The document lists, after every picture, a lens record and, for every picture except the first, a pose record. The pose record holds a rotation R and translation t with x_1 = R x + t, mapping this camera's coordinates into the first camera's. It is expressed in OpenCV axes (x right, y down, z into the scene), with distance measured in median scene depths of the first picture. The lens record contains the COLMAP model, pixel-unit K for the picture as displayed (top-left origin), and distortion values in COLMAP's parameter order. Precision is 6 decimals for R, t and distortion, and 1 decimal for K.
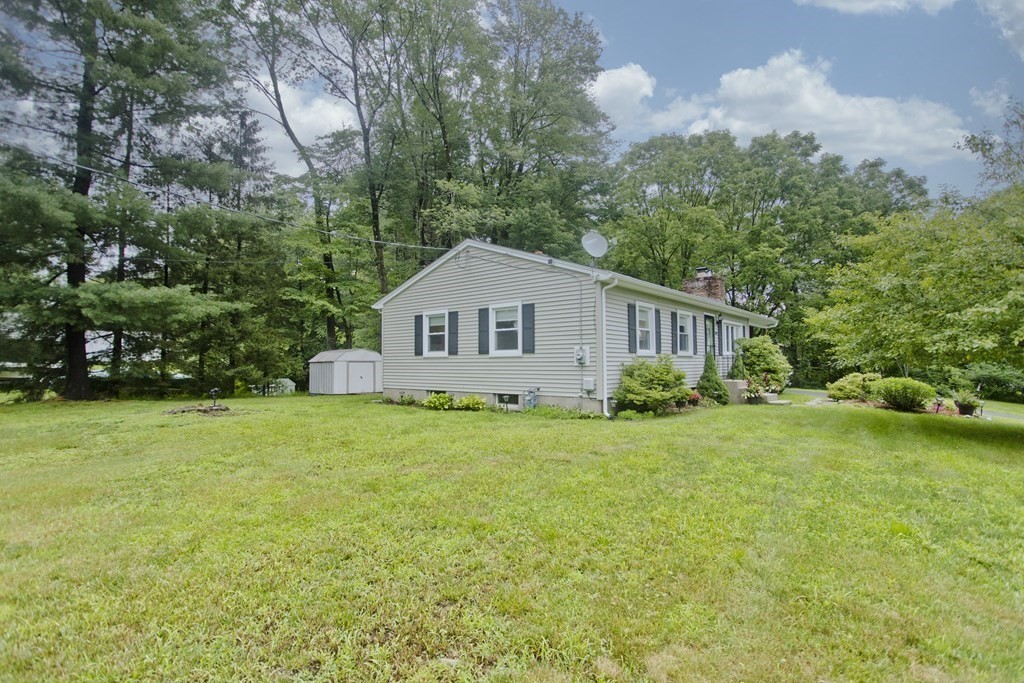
lens RADIAL K [[490.4, 0, 513.7], [0, 490.4, 343.6], [0, 0, 1]] dist [0.001354, 0.003173]
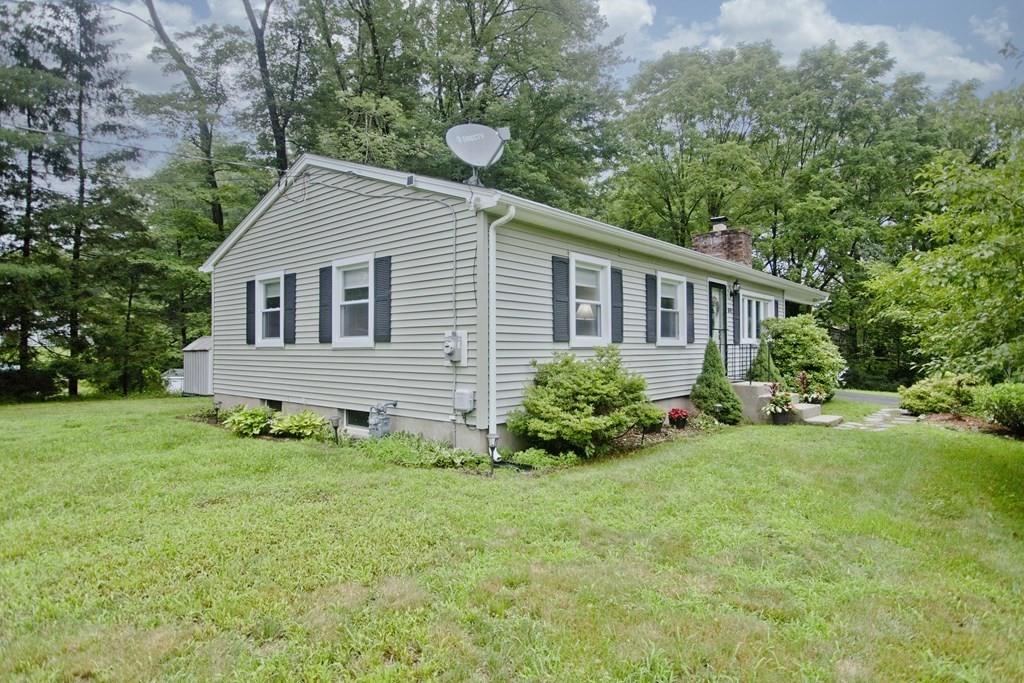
lens RADIAL K [[567.0, 0, 511.1], [0, 567.0, 343.7], [0, 0, 1]] dist [0.003061, 0.000562]
pose [[0.999675, 0.002412, -0.025393, 0.158035], [-0.001605, 0.999495, 0.031750, -0.000364], [0.025456, -0.031699, 0.999173, 0.263199]]
